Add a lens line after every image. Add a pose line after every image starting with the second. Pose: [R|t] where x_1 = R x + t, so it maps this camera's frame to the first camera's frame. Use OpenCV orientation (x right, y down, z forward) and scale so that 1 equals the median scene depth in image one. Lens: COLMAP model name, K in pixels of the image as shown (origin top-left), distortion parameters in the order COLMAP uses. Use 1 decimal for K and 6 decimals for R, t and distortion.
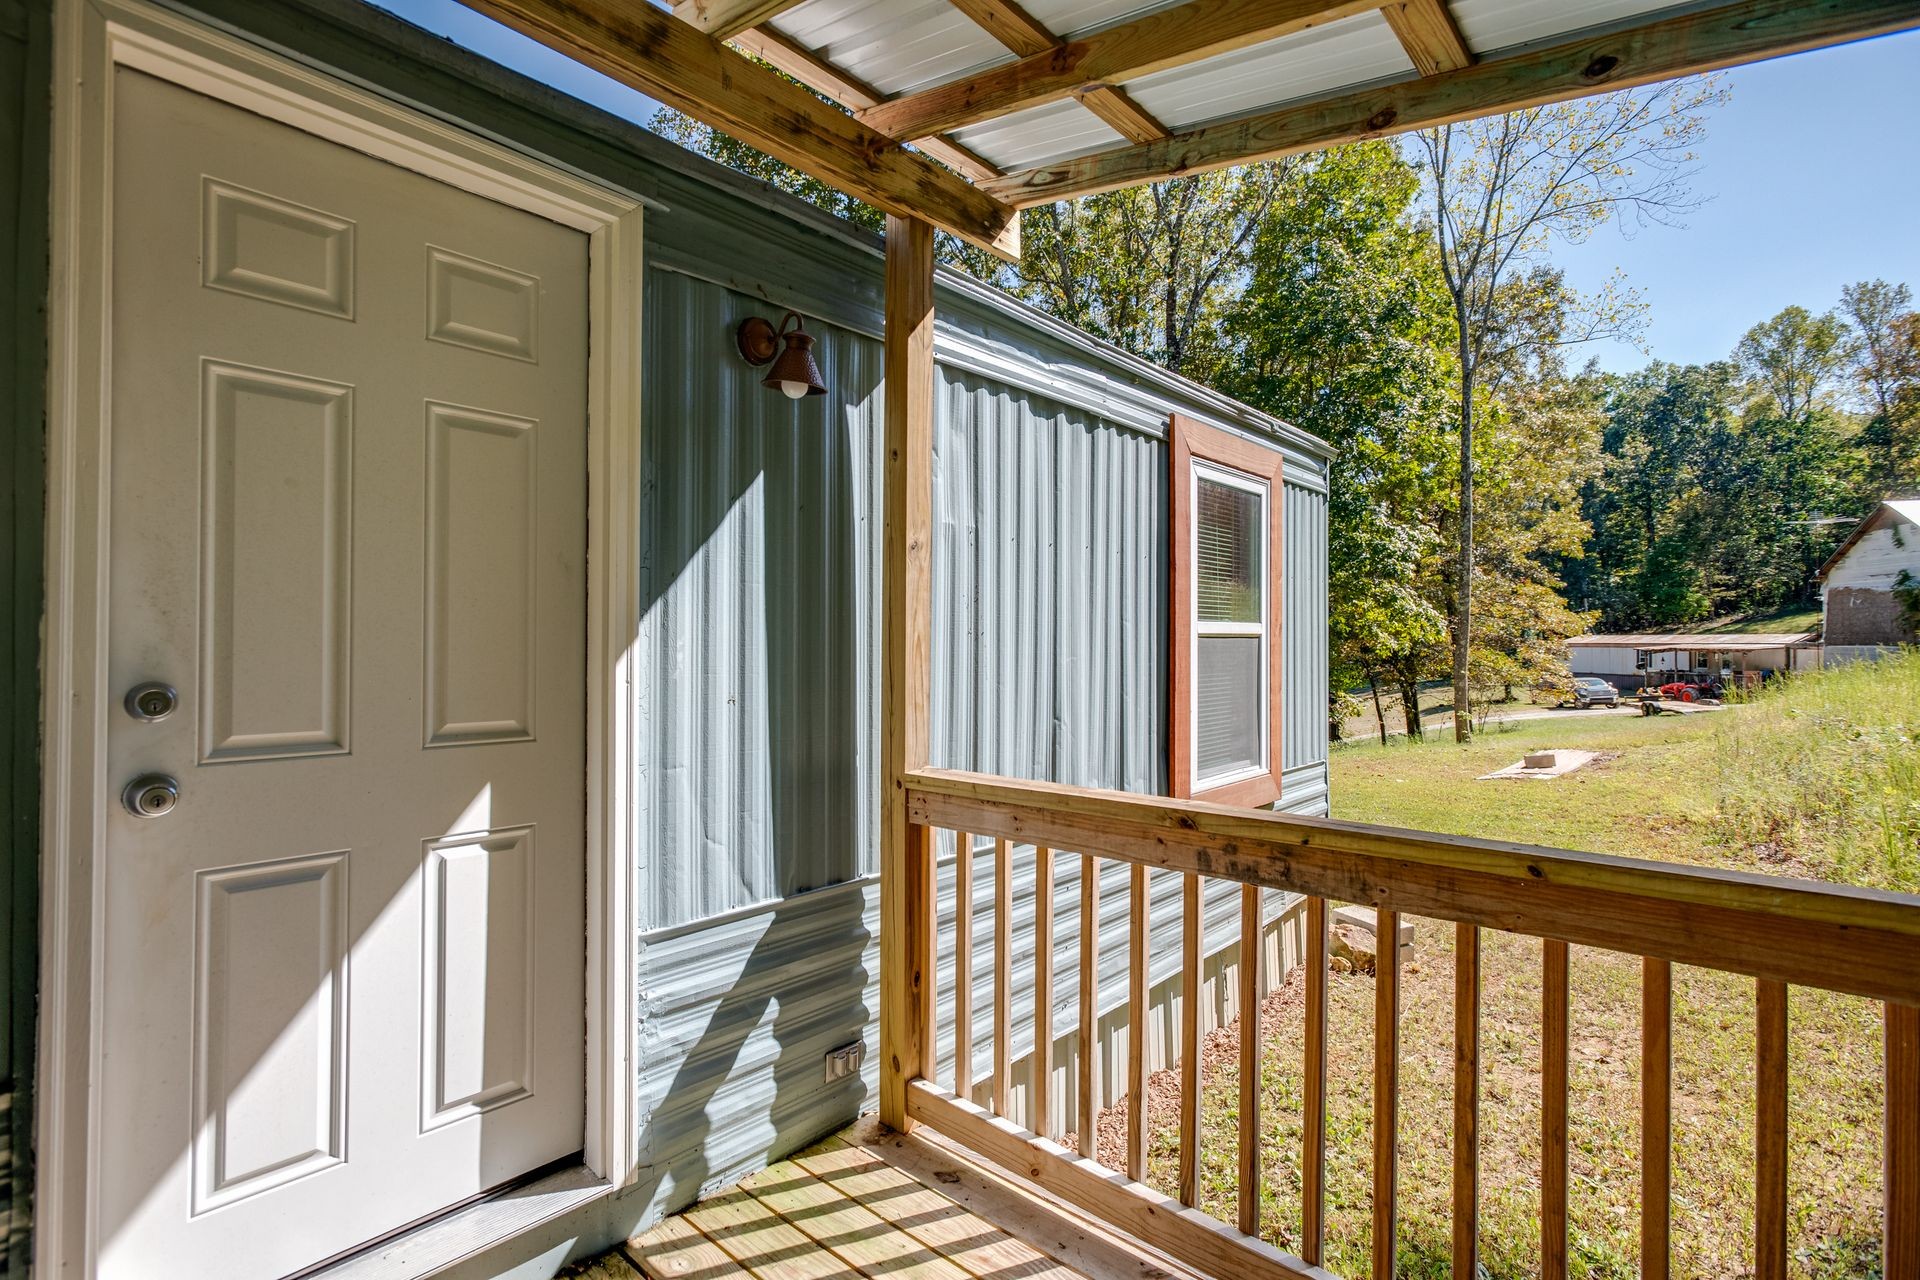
lens RADIAL K [[921.7, 0, 960.0], [0, 921.7, 640.0], [0, 0, 1]] dist [-0.024964, 0.024712]
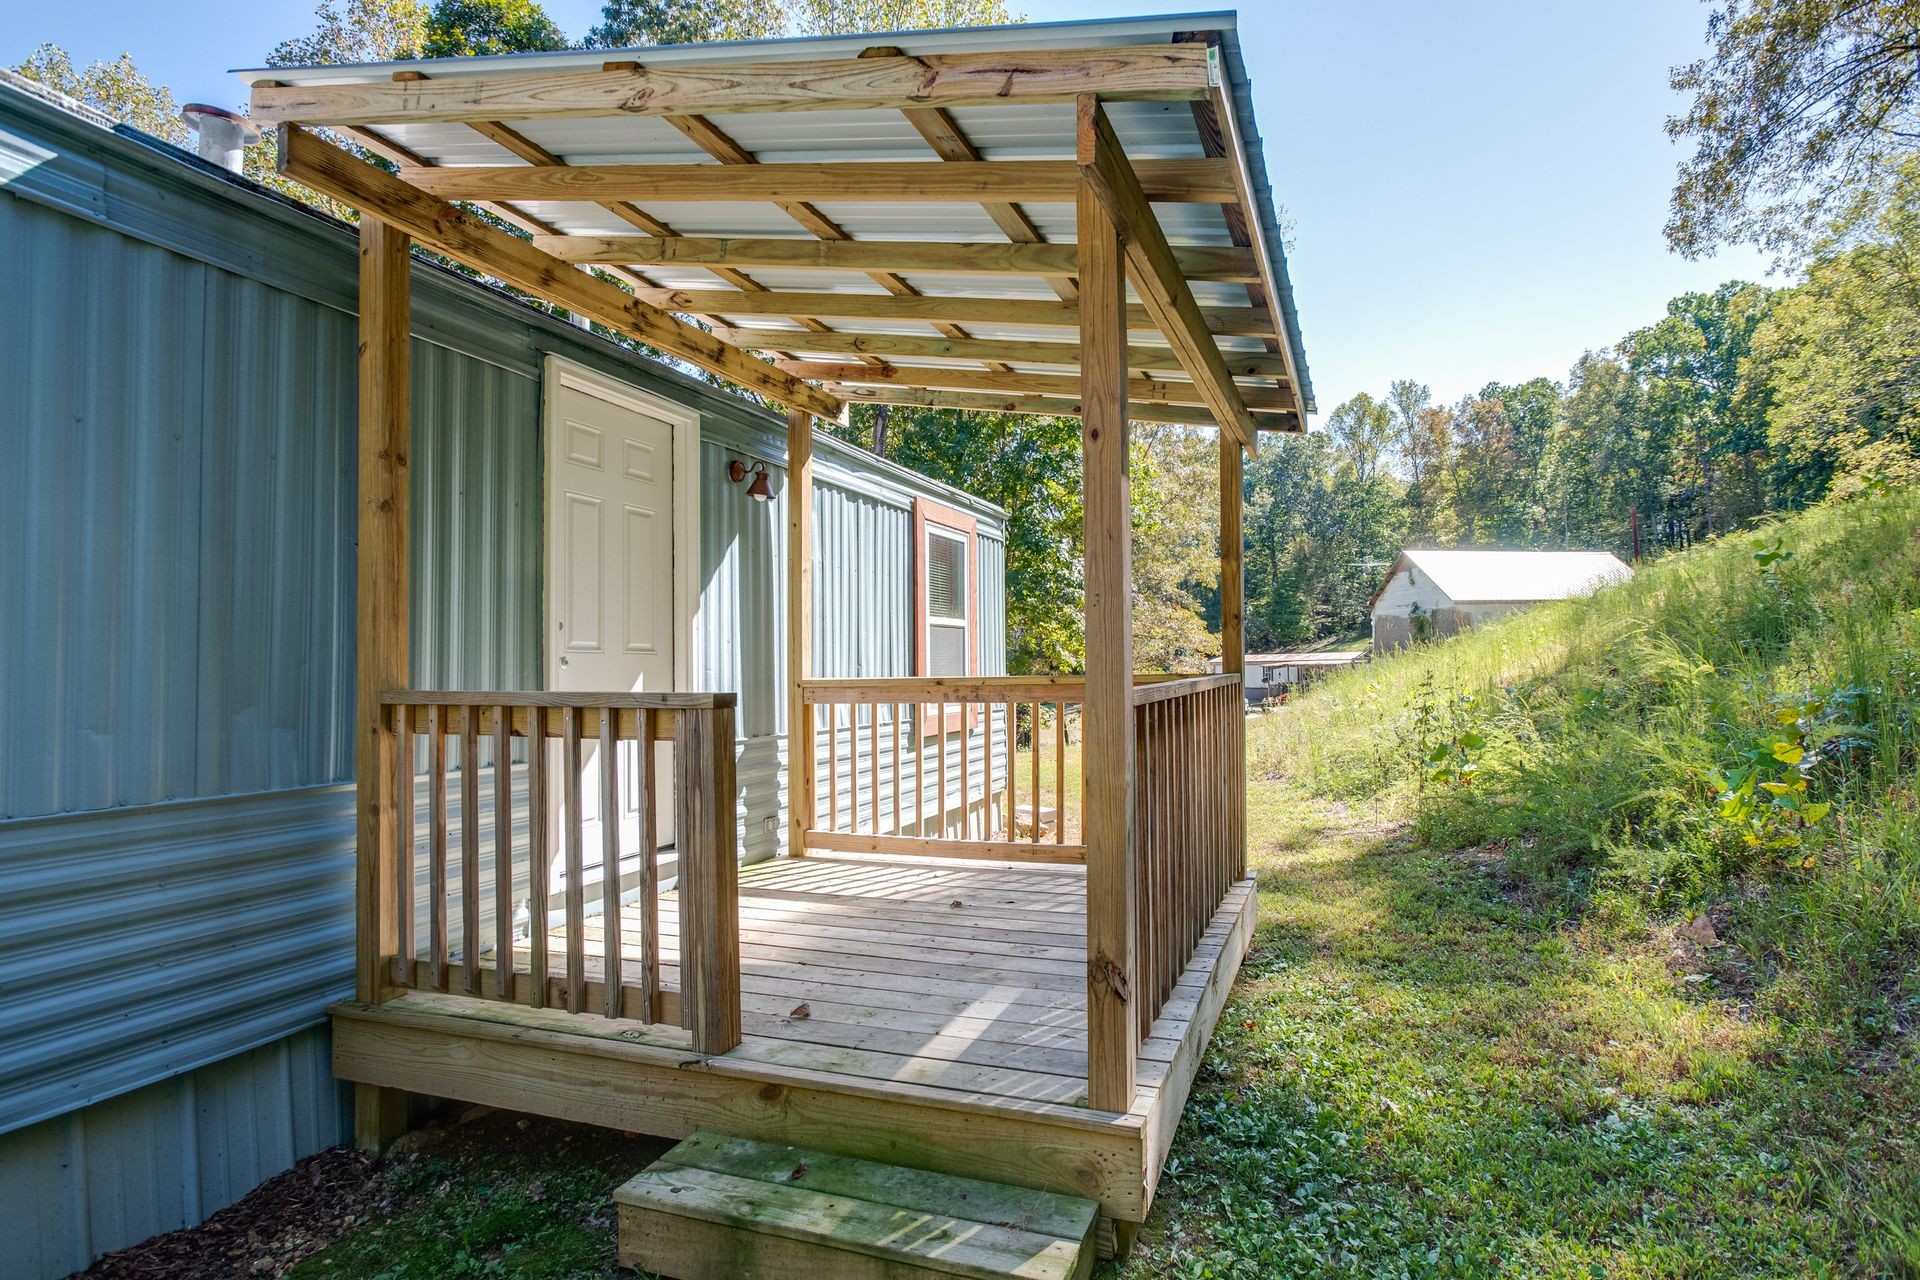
lens RADIAL K [[961.2, 0, 1025.1], [0, 961.2, 638.2], [0, 0, 1]] dist [-0.015753, 0.000348]
pose [[0.927993, -0.001322, 0.372596, -0.031951], [0.012596, 0.999533, -0.027824, 0.009410], [-0.372385, 0.030513, 0.927577, -0.095041]]
